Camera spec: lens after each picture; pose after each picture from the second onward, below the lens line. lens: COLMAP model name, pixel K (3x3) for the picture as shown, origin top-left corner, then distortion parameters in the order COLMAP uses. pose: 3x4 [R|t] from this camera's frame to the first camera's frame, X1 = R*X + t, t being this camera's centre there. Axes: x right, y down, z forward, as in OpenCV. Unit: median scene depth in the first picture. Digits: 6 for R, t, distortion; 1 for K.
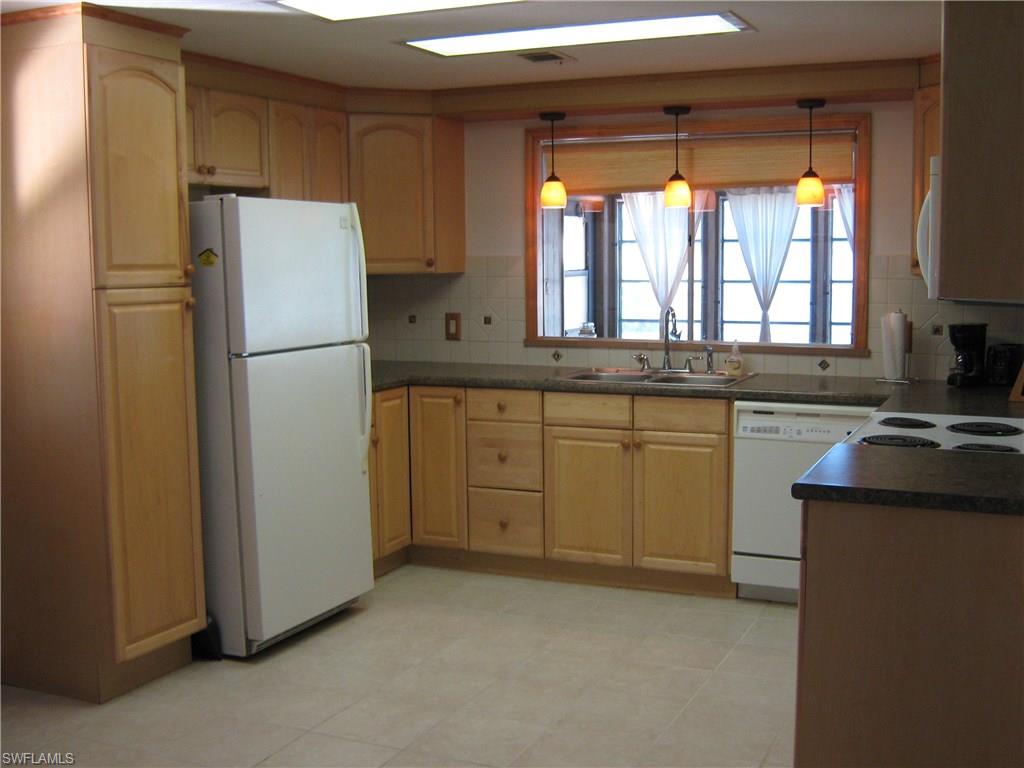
lens RADIAL K [[1167.3, 0, 575.0], [0, 1167.3, 382.8], [0, 0, 1]] dist [-0.090550, -0.034805]
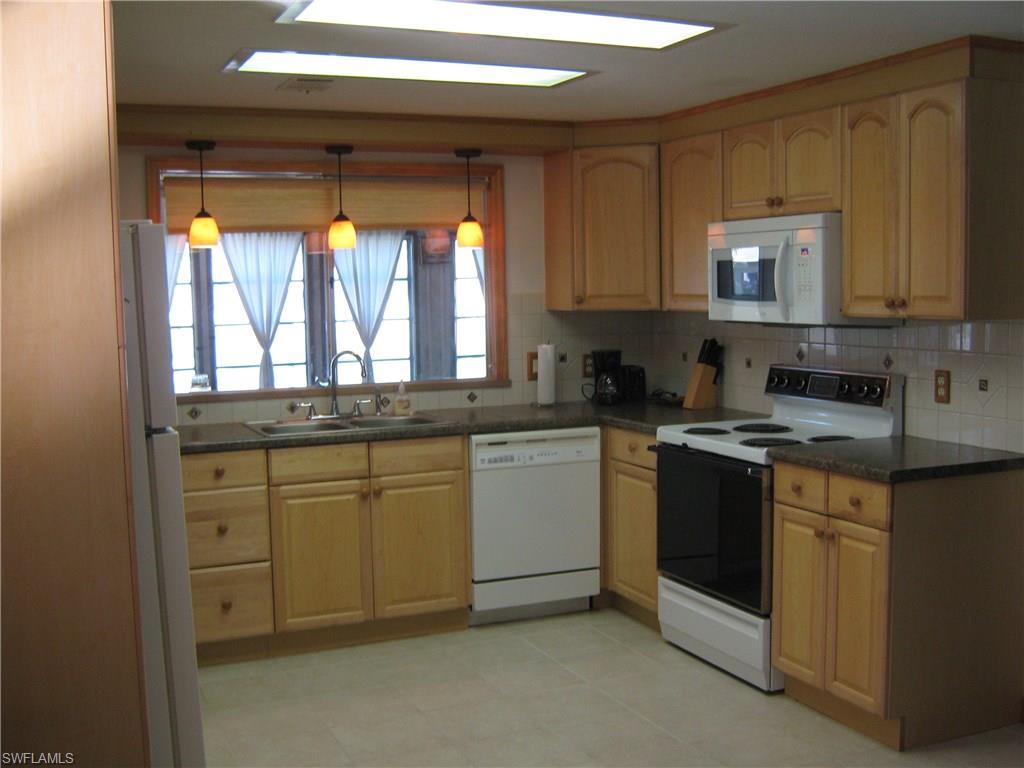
lens RADIAL K [[1164.2, 0, 512.0], [0, 1164.2, 384.0], [0, 0, 1]] dist [-0.108879, 0.021237]
pose [[0.687020, -0.066992, 0.723544, -0.544454], [0.094501, 0.995522, 0.002443, -0.027209], [-0.720468, 0.066697, 0.690274, 0.240746]]
